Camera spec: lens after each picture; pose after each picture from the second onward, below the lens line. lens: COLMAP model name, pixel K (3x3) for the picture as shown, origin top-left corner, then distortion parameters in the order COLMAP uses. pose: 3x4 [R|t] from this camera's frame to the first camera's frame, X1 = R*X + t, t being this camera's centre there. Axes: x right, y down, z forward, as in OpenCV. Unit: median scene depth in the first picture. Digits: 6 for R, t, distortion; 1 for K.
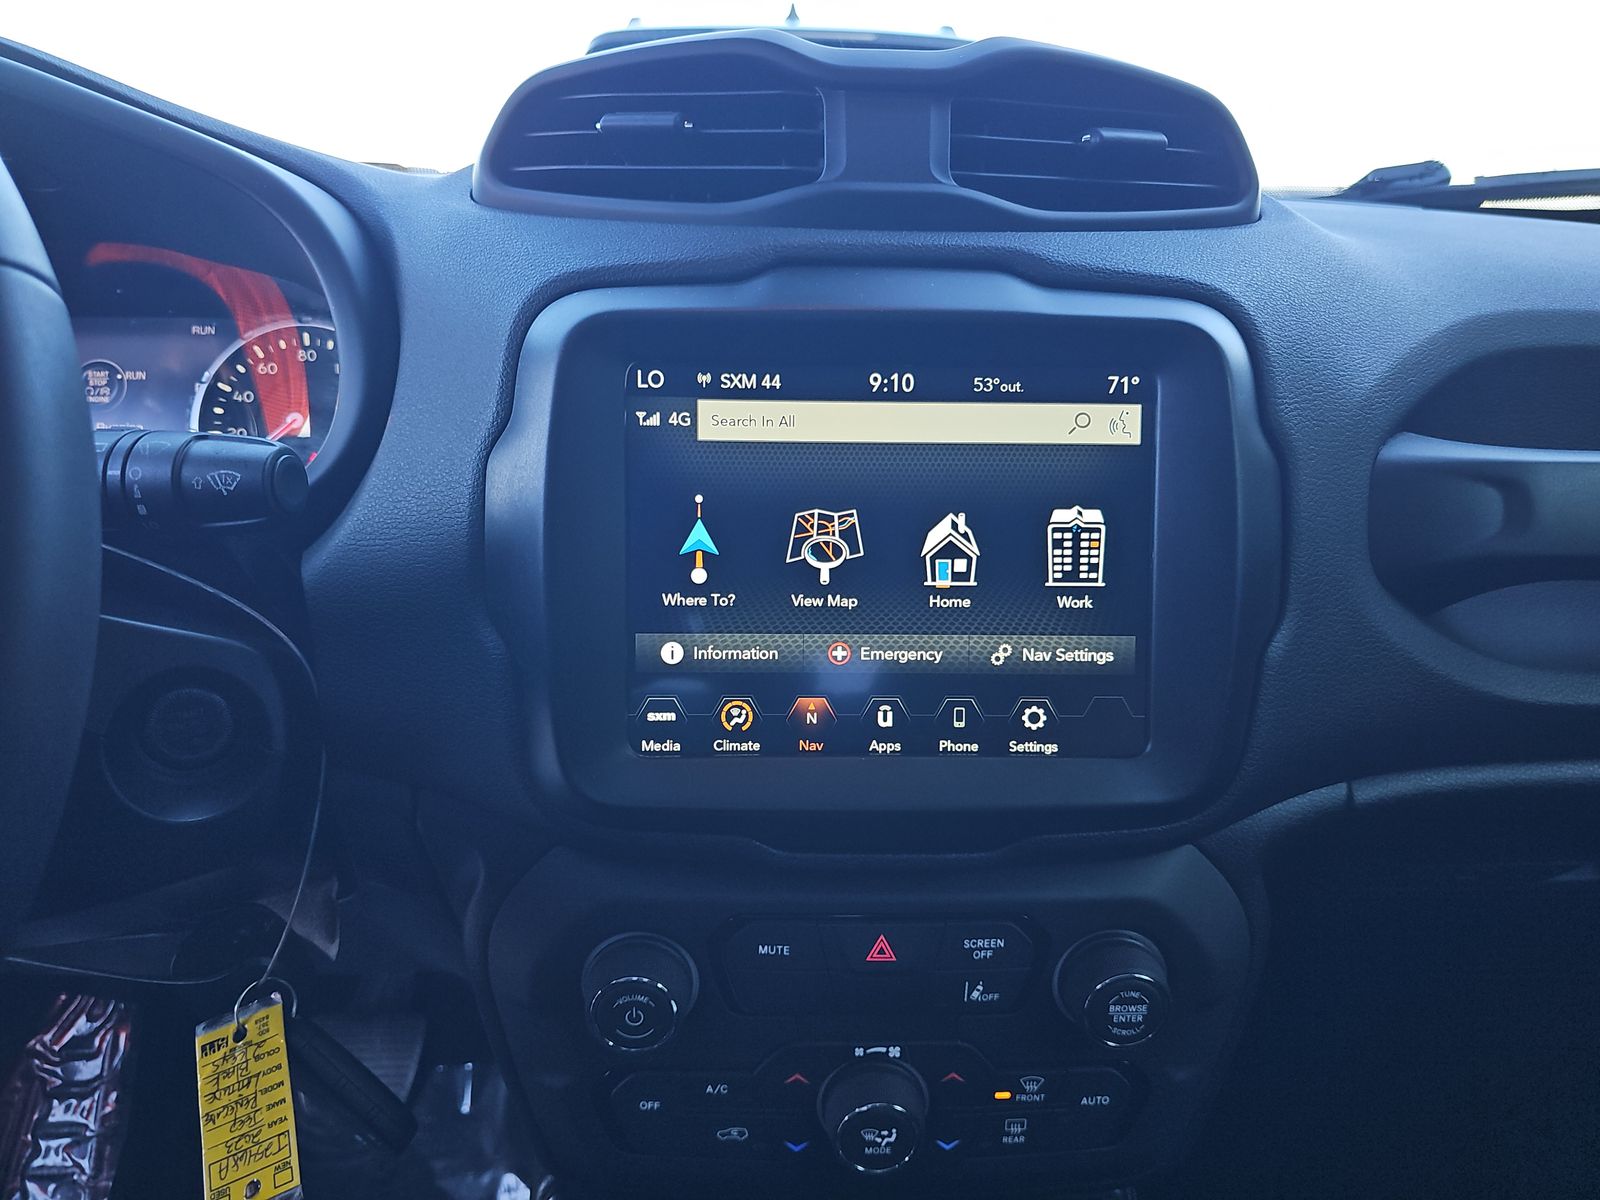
lens RADIAL K [[1111.6, 0, 800.2], [0, 1111.6, 610.3], [0, 0, 1]] dist [0.020783, -0.033288]
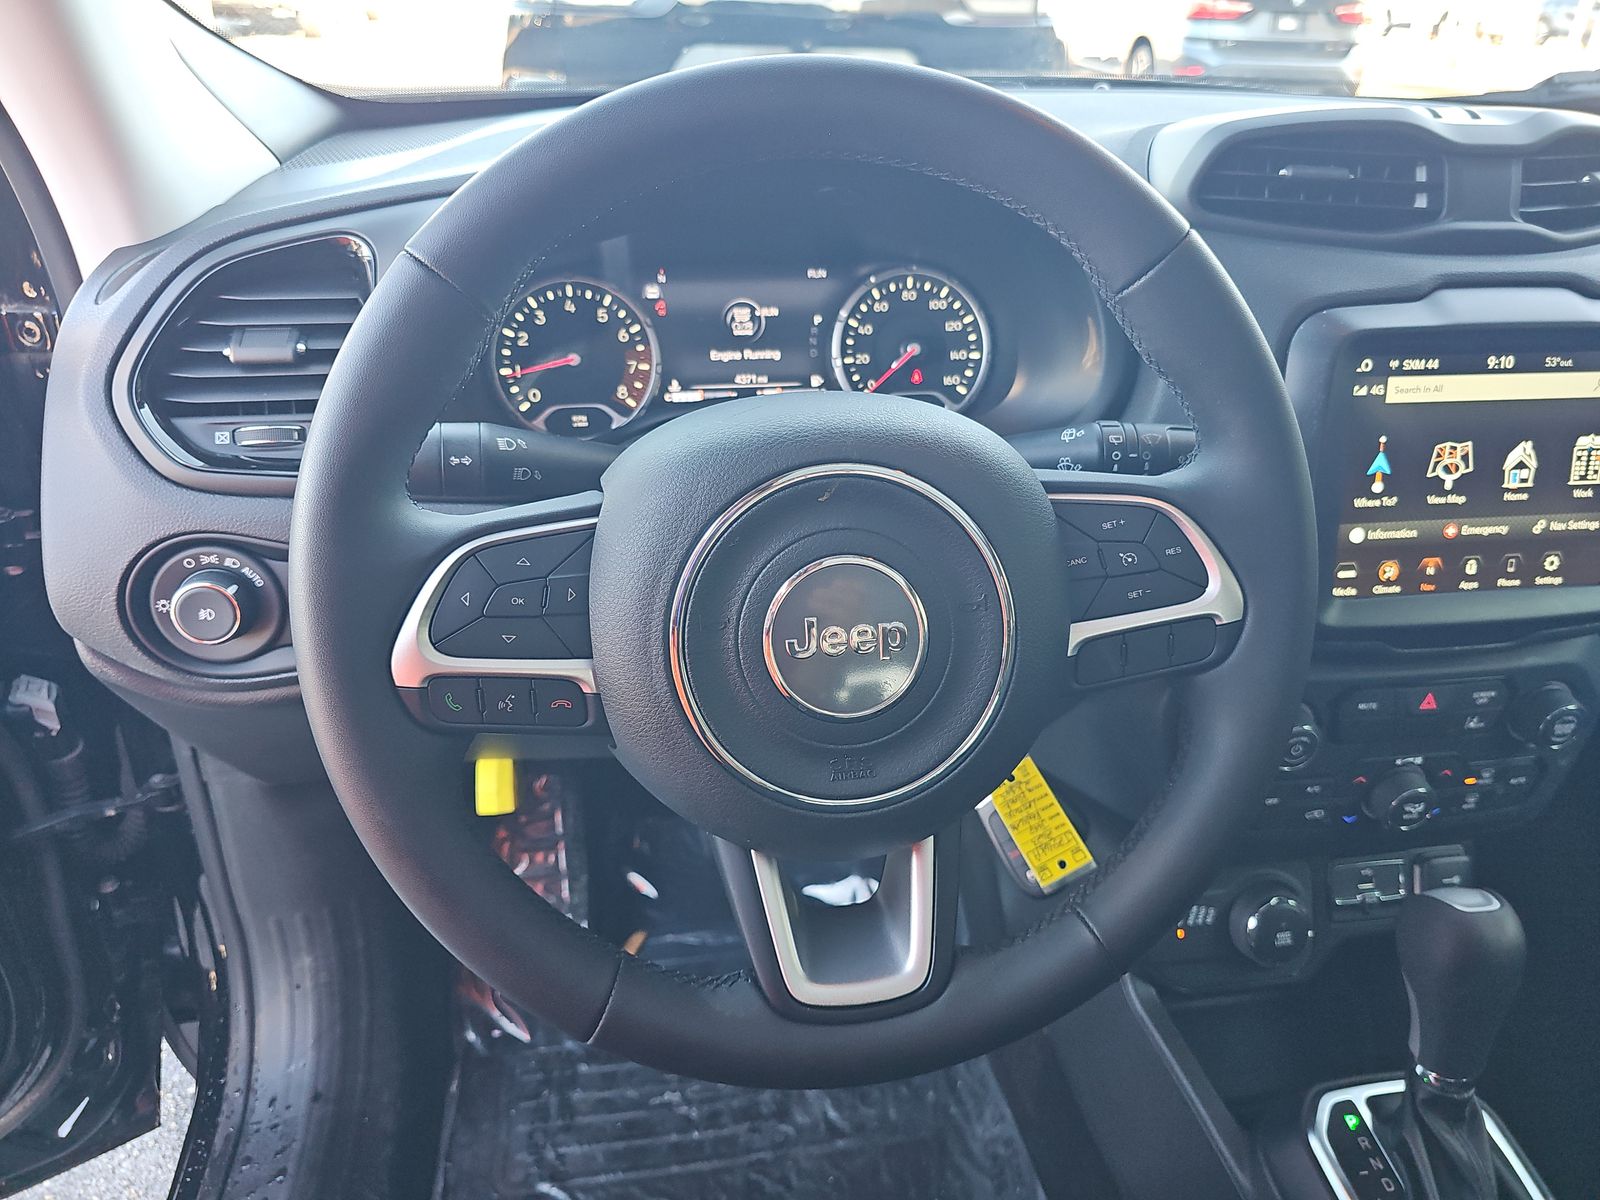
lens RADIAL K [[1111.6, 0, 799.7], [0, 1111.6, 603.7], [0, 0, 1]] dist [0.020783, -0.033288]
pose [[0.993146, -0.051165, 0.105091, -1.093325], [0.028370, 0.977735, 0.207918, -0.224312], [-0.113389, -0.203512, 0.972484, -0.510743]]
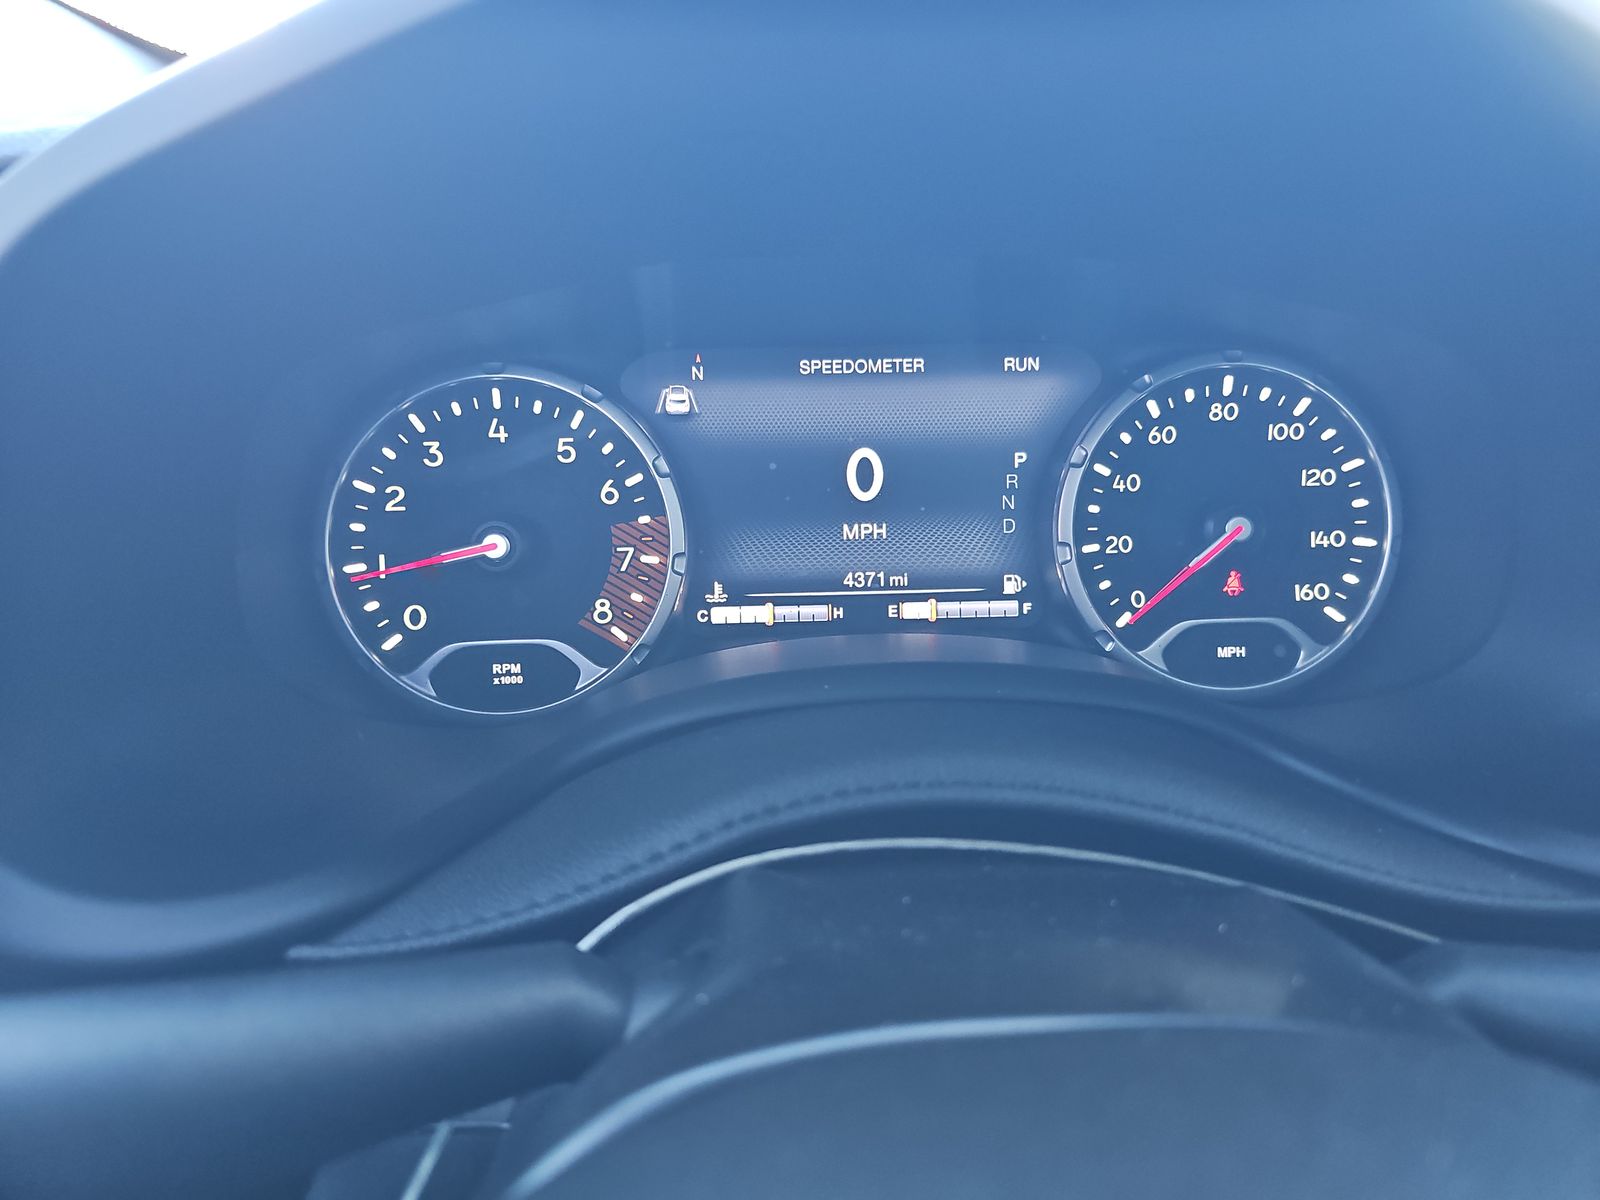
lens RADIAL K [[1111.6, 0, 786.0], [0, 1111.6, 592.2], [0, 0, 1]] dist [0.020783, -0.033288]
pose [[0.999815, -0.015046, 0.011957, -1.039584], [0.013197, 0.989785, 0.141958, -0.331230], [-0.013971, -0.141774, 0.989800, 0.573780]]
